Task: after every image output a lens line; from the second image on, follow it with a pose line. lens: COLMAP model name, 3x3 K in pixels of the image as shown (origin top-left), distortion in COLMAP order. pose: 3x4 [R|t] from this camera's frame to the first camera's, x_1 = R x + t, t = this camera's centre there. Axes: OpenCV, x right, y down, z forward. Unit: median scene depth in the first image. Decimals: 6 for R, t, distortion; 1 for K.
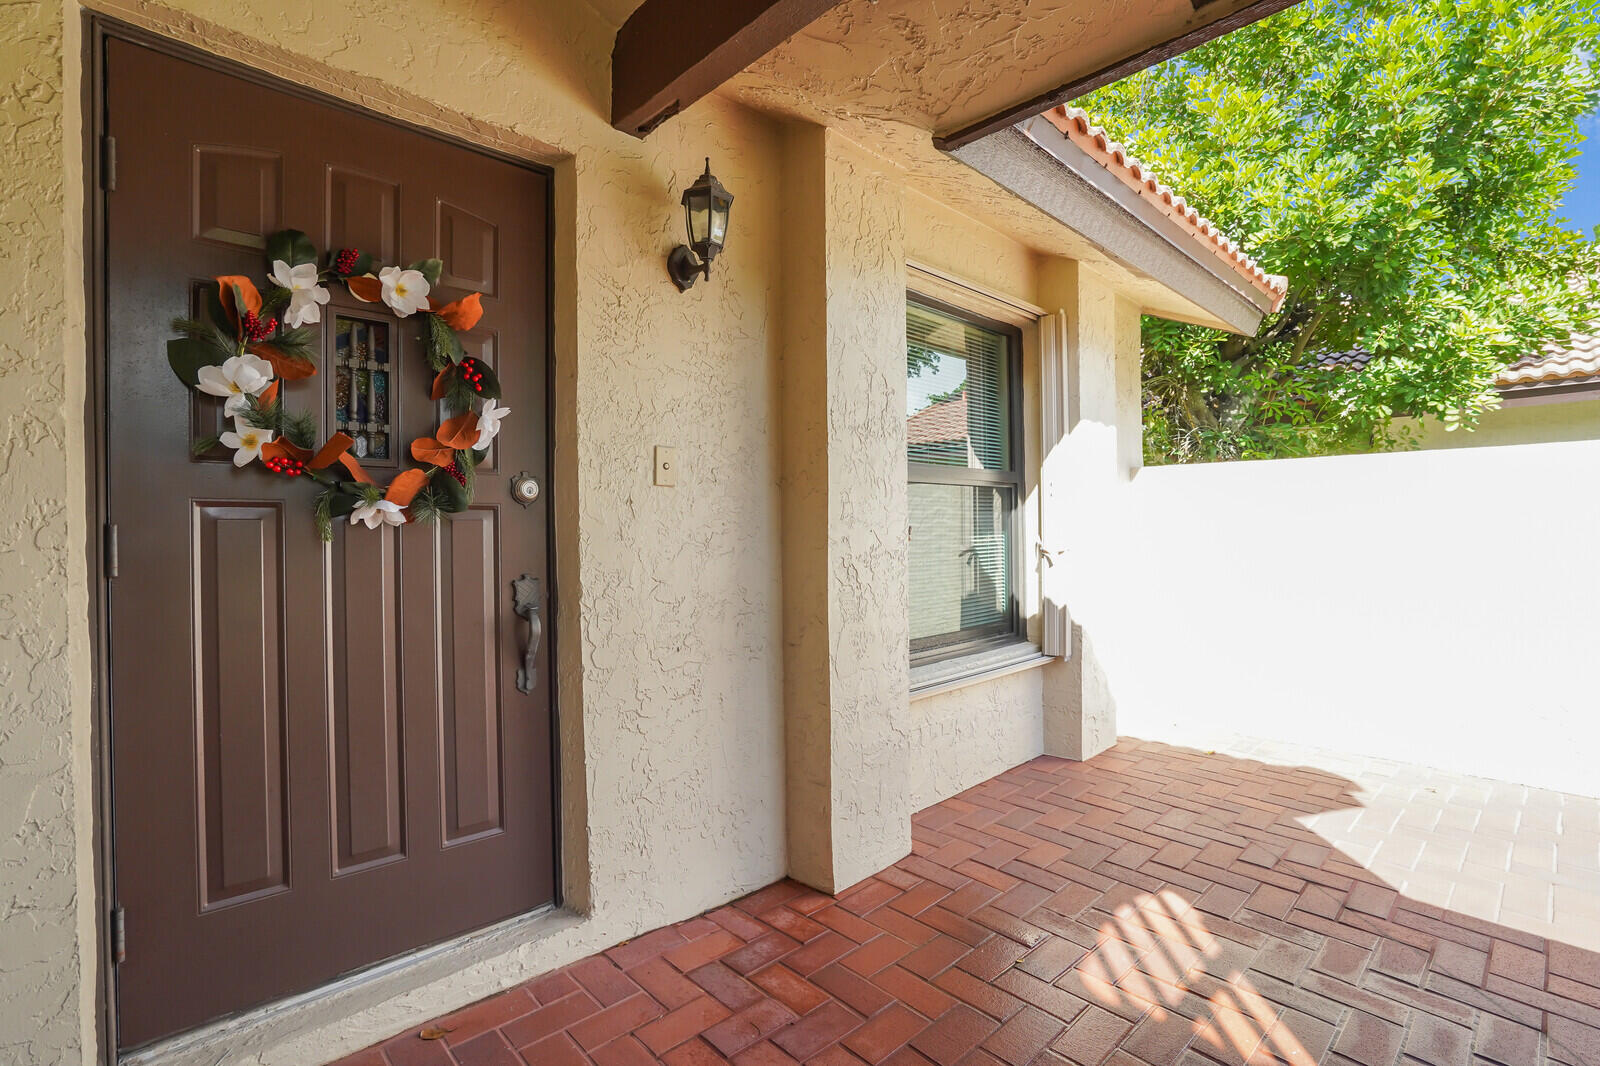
lens RADIAL K [[749.6, 0, 788.8], [0, 749.6, 535.9], [0, 0, 1]] dist [-0.049082, 0.017863]
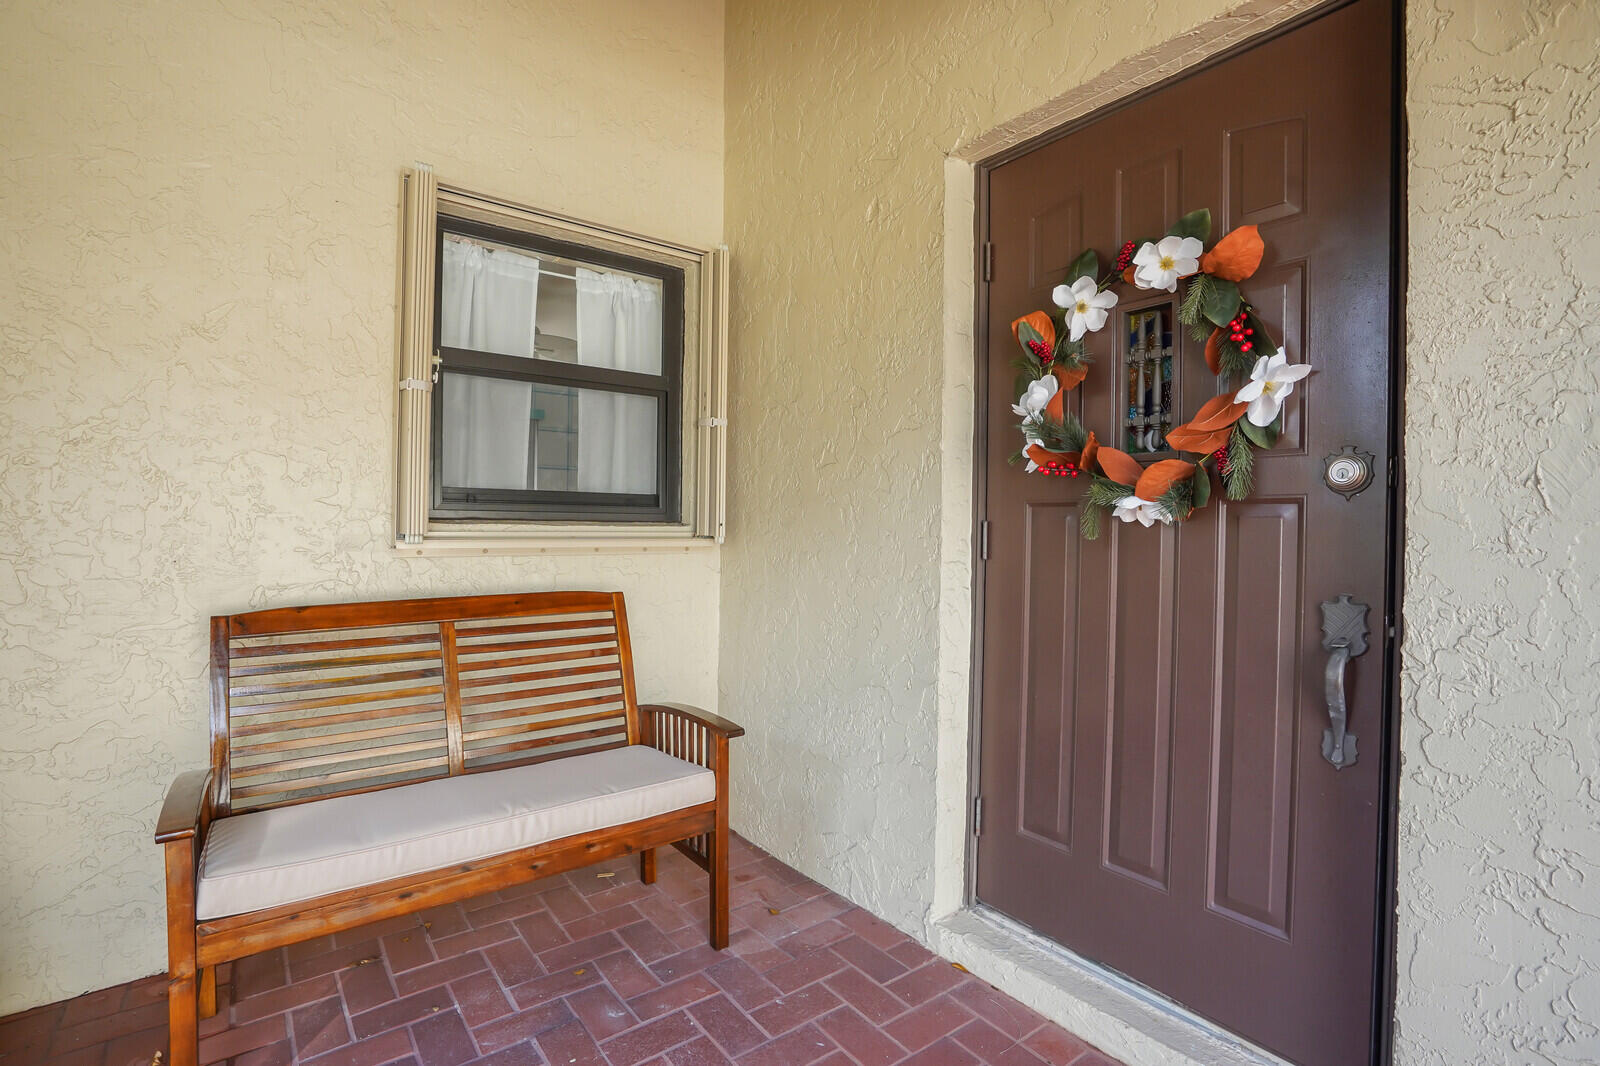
lens RADIAL K [[749.6, 0, 788.8], [0, 749.6, 535.9], [0, 0, 1]] dist [-0.049082, 0.017863]
pose [[-0.115852, 0.016516, -0.993129, 0.358083], [-0.021676, 0.999582, 0.019152, -0.005073], [0.993030, 0.023746, -0.115446, 0.538490]]
